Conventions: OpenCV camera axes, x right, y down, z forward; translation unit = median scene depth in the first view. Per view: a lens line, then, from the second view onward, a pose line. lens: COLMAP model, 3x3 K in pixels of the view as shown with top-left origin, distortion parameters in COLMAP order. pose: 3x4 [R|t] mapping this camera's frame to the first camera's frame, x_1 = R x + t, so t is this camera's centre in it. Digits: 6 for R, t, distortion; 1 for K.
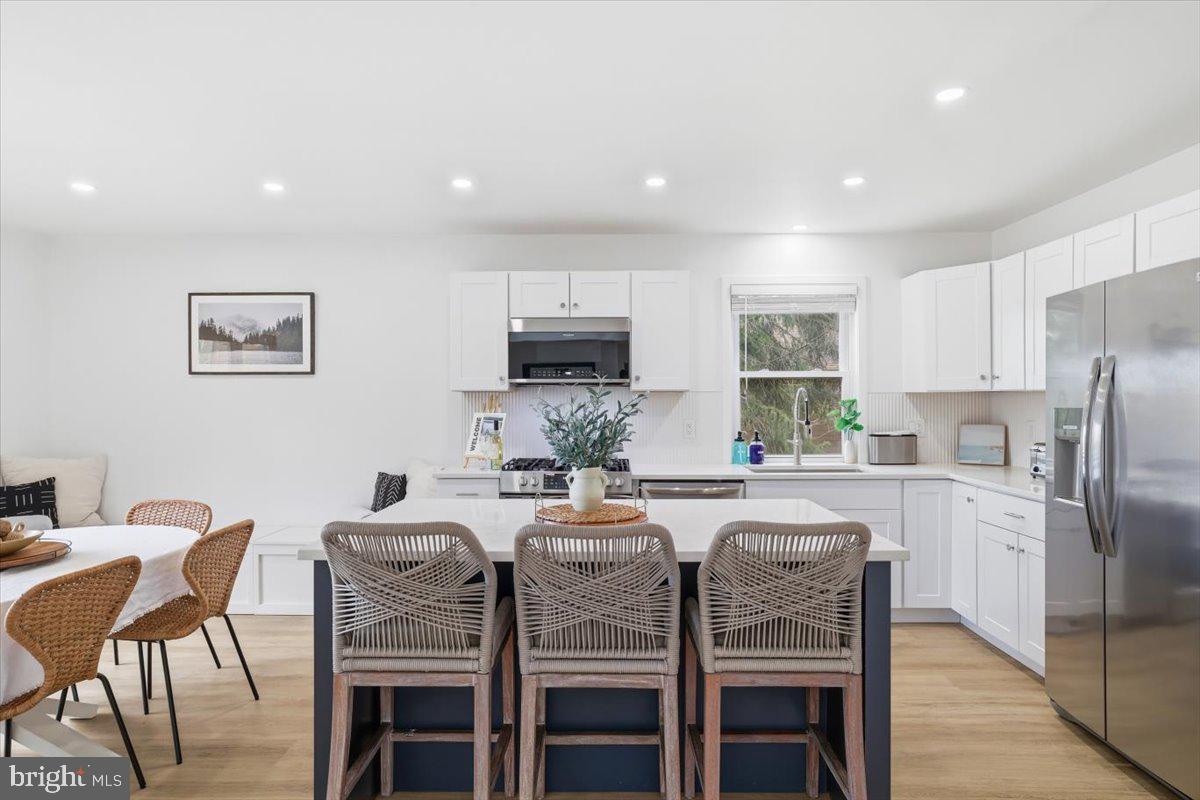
lens RADIAL K [[666.9, 0, 614.9], [0, 666.9, 402.4], [0, 0, 1]] dist [-0.008039, -0.000831]
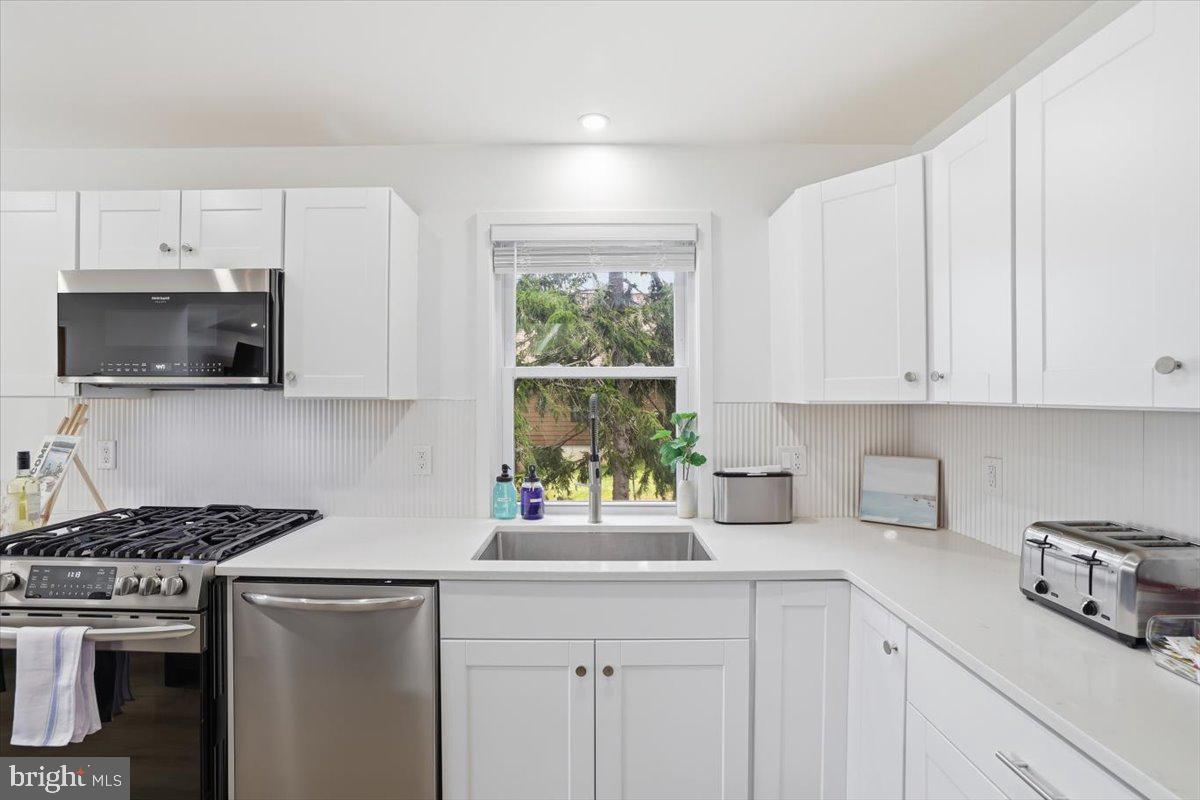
lens RADIAL K [[520.2, 0, 593.8], [0, 520.2, 398.0], [0, 0, 1]] dist [-0.048989, 0.015845]
pose [[0.999862, 0.004314, 0.016055, 0.270745], [-0.004277, 0.999988, -0.002368, -0.017368], [-0.016065, 0.002299, 0.999868, 0.545578]]
